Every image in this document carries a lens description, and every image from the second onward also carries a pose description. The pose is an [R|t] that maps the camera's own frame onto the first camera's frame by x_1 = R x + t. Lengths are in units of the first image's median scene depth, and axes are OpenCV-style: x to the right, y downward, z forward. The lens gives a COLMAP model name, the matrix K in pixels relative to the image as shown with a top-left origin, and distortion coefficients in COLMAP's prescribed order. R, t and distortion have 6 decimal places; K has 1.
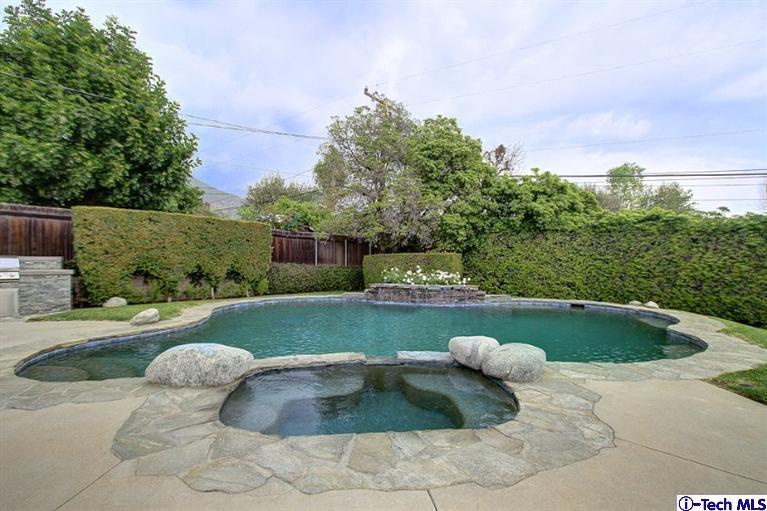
lens RADIAL K [[362.0, 0, 385.9], [0, 362.0, 255.1], [0, 0, 1]] dist [-0.014818, 0.000996]
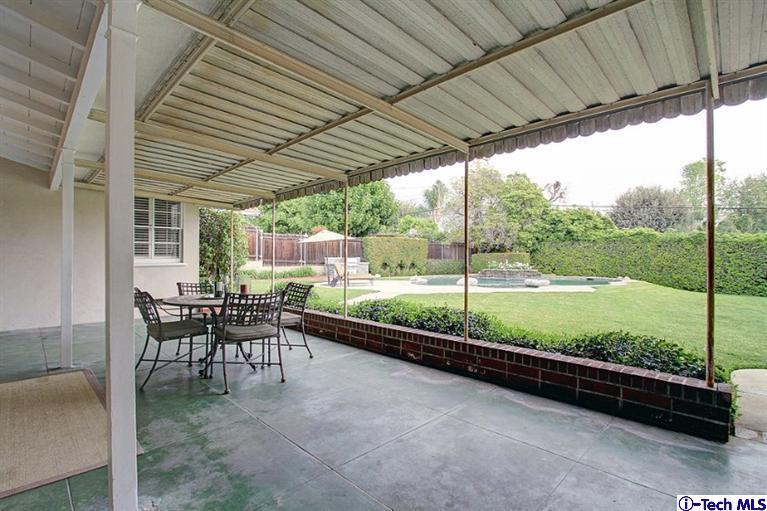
lens RADIAL K [[362.0, 0, 374.7], [0, 362.0, 256.5], [0, 0, 1]] dist [-0.014818, 0.000996]
pose [[0.978379, -0.006883, -0.206707, -0.261744], [0.010880, 0.999775, 0.018207, -0.042711], [0.206535, -0.020063, 0.978233, -1.372885]]
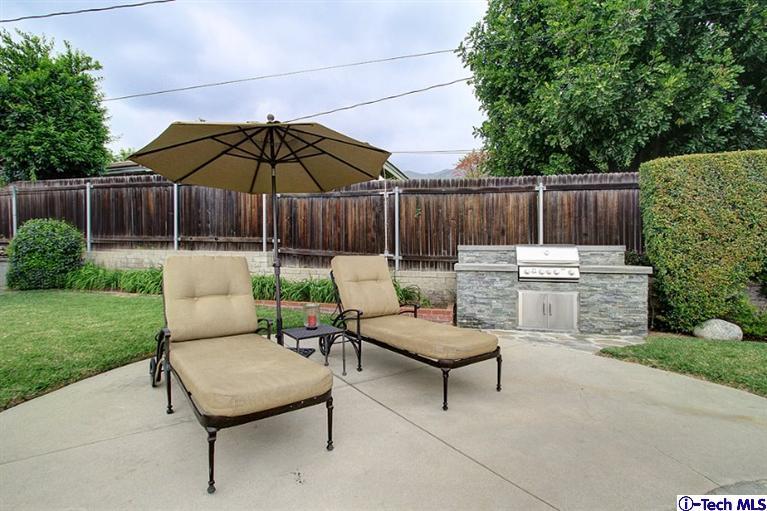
lens RADIAL K [[362.0, 0, 384.6], [0, 362.0, 255.1], [0, 0, 1]] dist [-0.014818, 0.000996]
pose [[0.380848, 0.010436, -0.924579, -0.444537], [0.010716, 0.999819, 0.015699, 0.007191], [0.924576, -0.015886, 0.380667, 0.335446]]
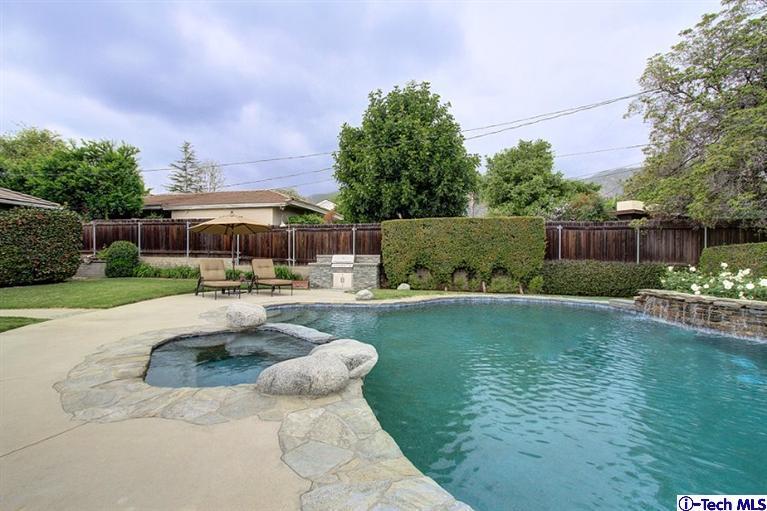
lens RADIAL K [[362.0, 0, 382.7], [0, 362.0, 258.8], [0, 0, 1]] dist [-0.014818, 0.000996]
pose [[0.406599, -0.001160, -0.913606, 0.488013], [0.014238, 0.999886, 0.005067, 0.013806], [0.913496, -0.015068, 0.406569, 0.349259]]
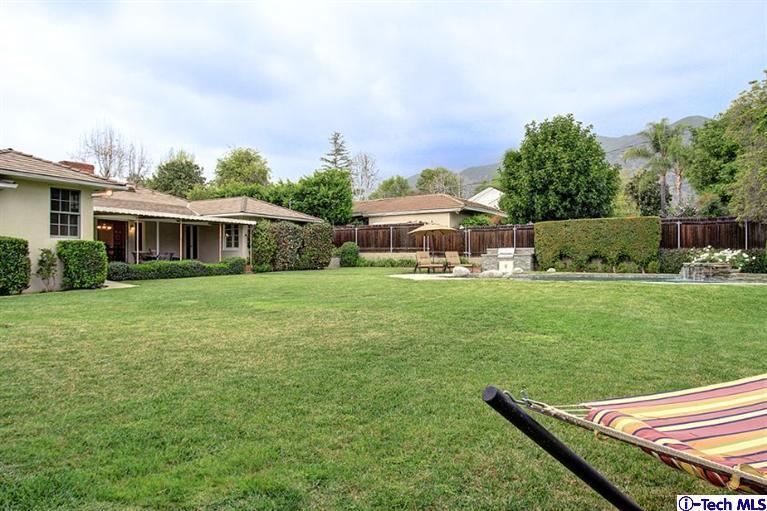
lens RADIAL K [[531.6, 0, 380.2], [0, 531.6, 257.3], [0, 0, 1]] dist [-0.003052, -0.000877]
pose [[0.059059, -0.011303, -0.998191, 1.988764], [0.025747, 0.999620, -0.009796, 0.064355], [0.997922, -0.025122, 0.059328, -0.076869]]
